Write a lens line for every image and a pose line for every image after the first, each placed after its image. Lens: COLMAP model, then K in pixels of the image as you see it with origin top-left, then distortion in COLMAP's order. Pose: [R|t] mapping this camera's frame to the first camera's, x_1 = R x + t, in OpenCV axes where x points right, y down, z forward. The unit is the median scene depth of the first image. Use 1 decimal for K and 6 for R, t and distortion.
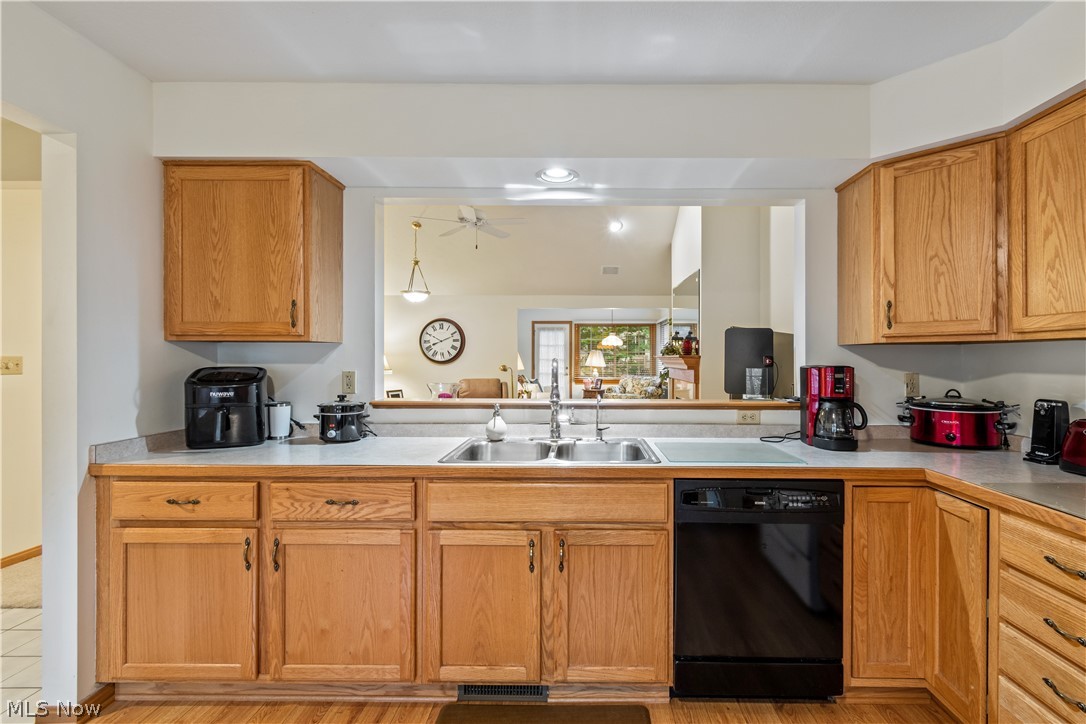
lens RADIAL K [[486.7, 0, 582.7], [0, 486.7, 358.7], [0, 0, 1]] dist [0.005549, -0.001813]
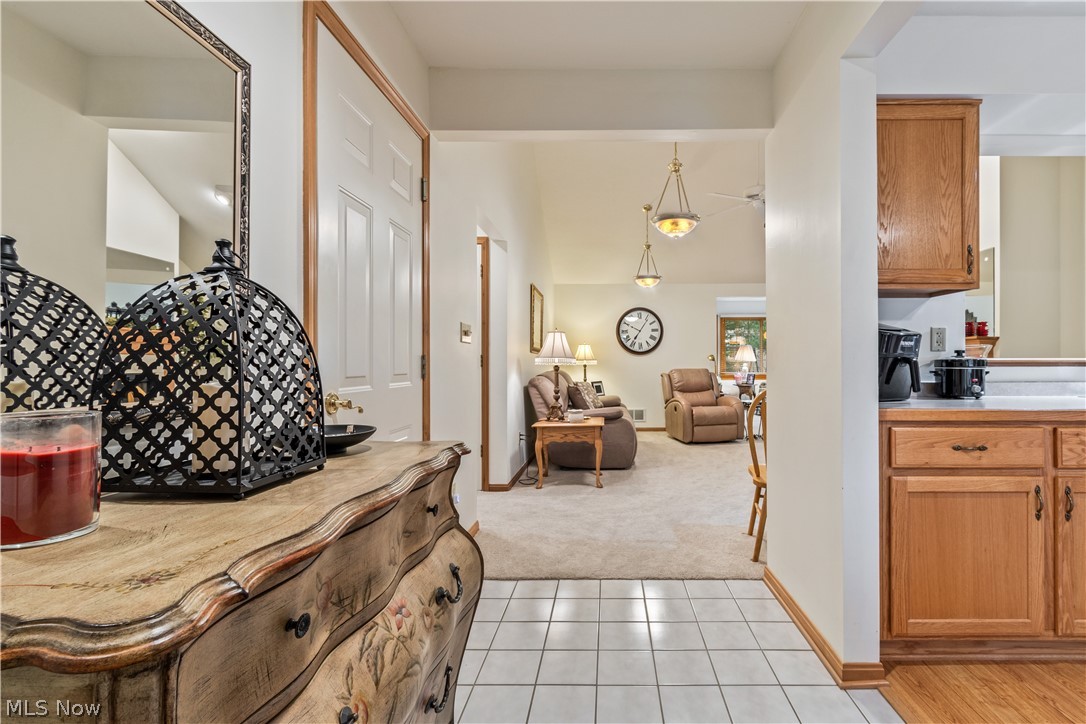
lens RADIAL K [[486.7, 0, 601.7], [0, 486.7, 365.5], [0, 0, 1]] dist [0.005549, -0.001813]
pose [[0.999911, -0.003137, 0.012997, -1.494929], [0.003121, 0.999994, 0.001229, 0.125347], [-0.013000, -0.001188, 0.999915, 0.061432]]
